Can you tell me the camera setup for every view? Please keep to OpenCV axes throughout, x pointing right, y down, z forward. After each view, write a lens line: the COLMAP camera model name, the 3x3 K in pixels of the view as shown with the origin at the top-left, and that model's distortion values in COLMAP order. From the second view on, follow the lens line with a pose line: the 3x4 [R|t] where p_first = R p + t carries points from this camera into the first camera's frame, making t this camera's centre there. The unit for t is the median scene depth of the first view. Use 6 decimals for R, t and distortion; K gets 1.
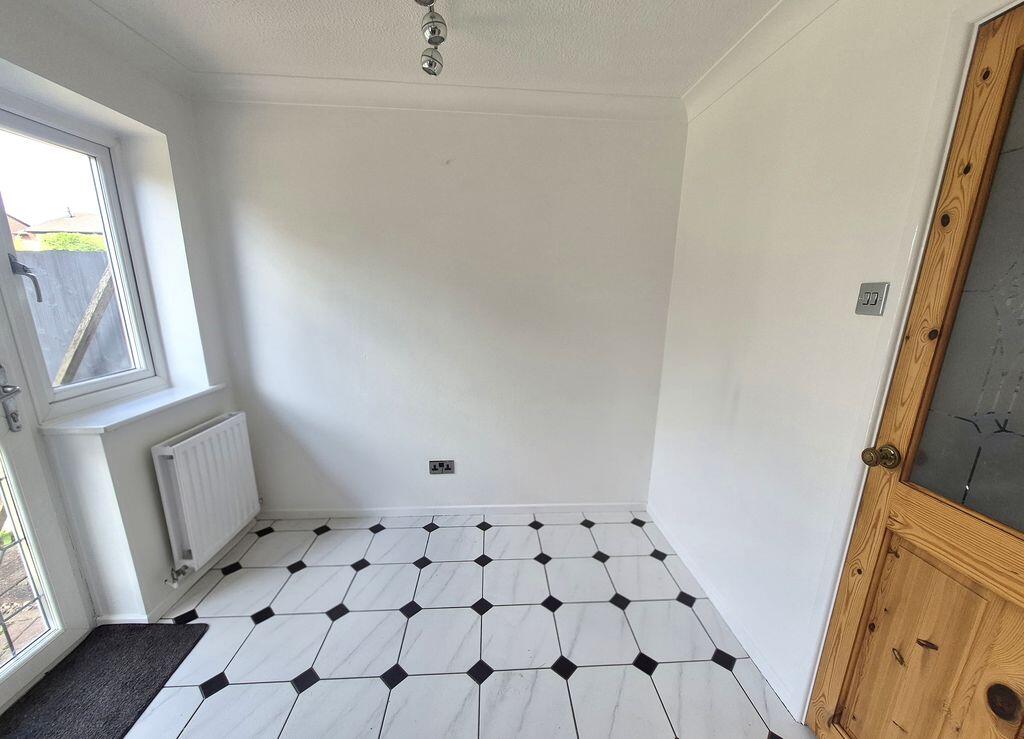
lens RADIAL K [[402.8, 0, 513.6], [0, 402.8, 390.0], [0, 0, 1]] dist [-0.000112, -0.000030]
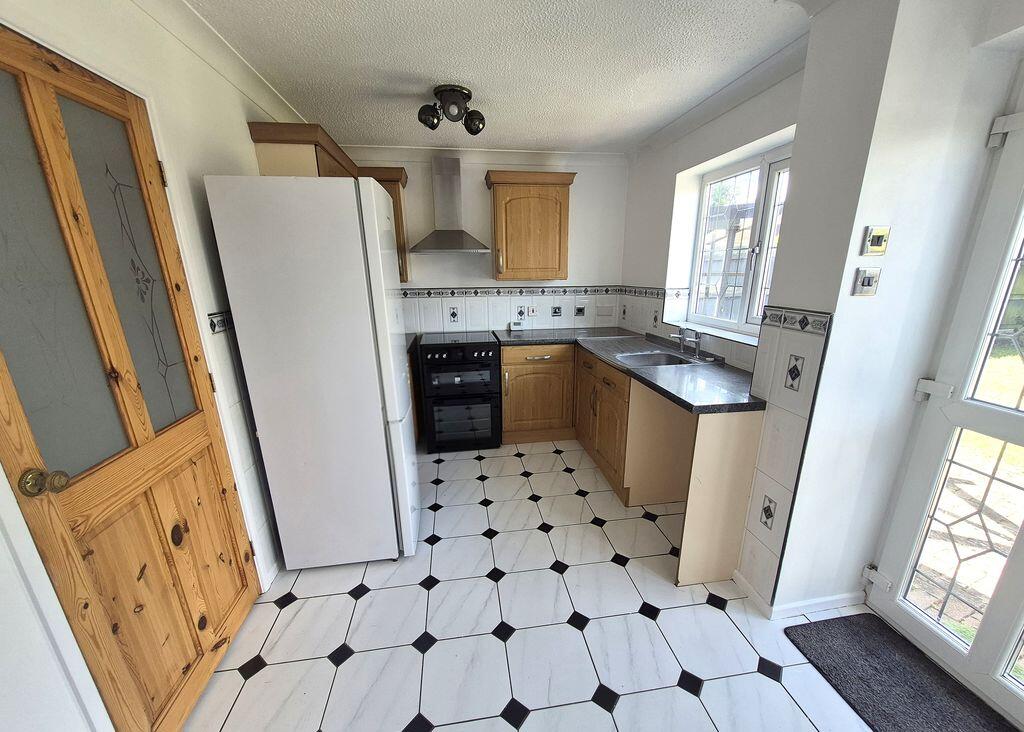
lens RADIAL K [[404.1, 0, 518.5], [0, 404.1, 389.5], [0, 0, 1]] dist [-0.000576, 0.000221]
pose [[-0.995546, 0.027822, -0.090084, -0.022133], [-0.022853, 0.855764, 0.516861, -0.475586], [0.091471, 0.516617, -0.851317, 1.740622]]
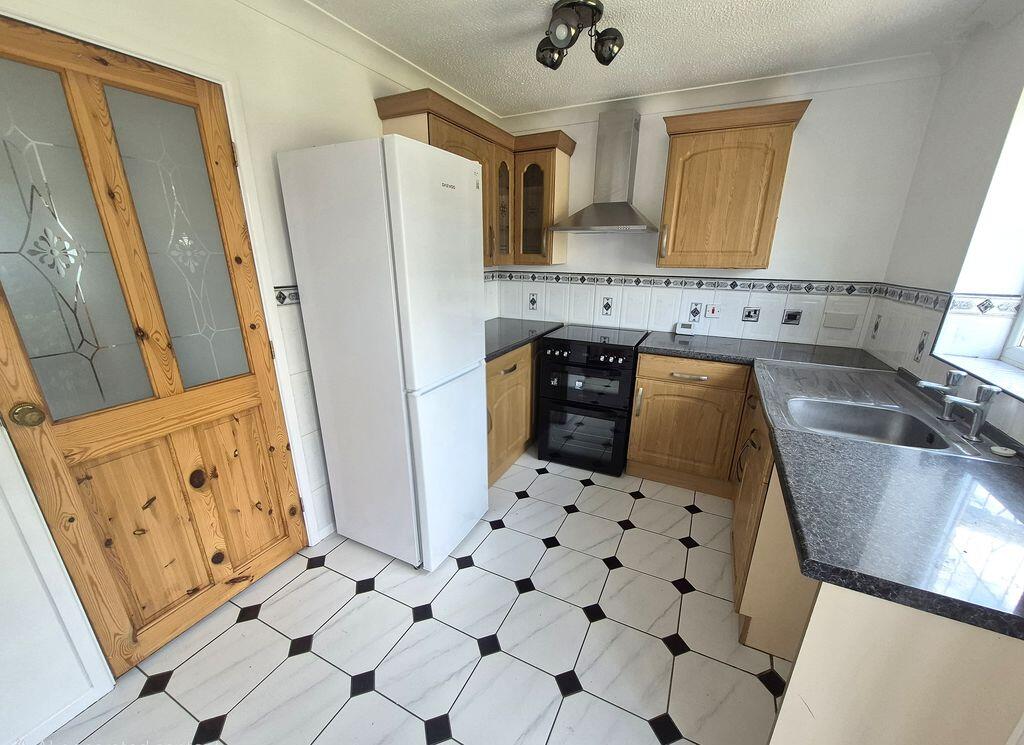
lens RADIAL K [[402.9, 0, 512.5], [0, 402.9, 387.9], [0, 0, 1]] dist [0.000596, -0.000399]
pose [[-0.866576, -0.172599, 0.468247, -0.660754], [0.110706, 0.848421, 0.517616, -0.300606], [-0.486610, 0.500392, -0.716114, 1.112939]]
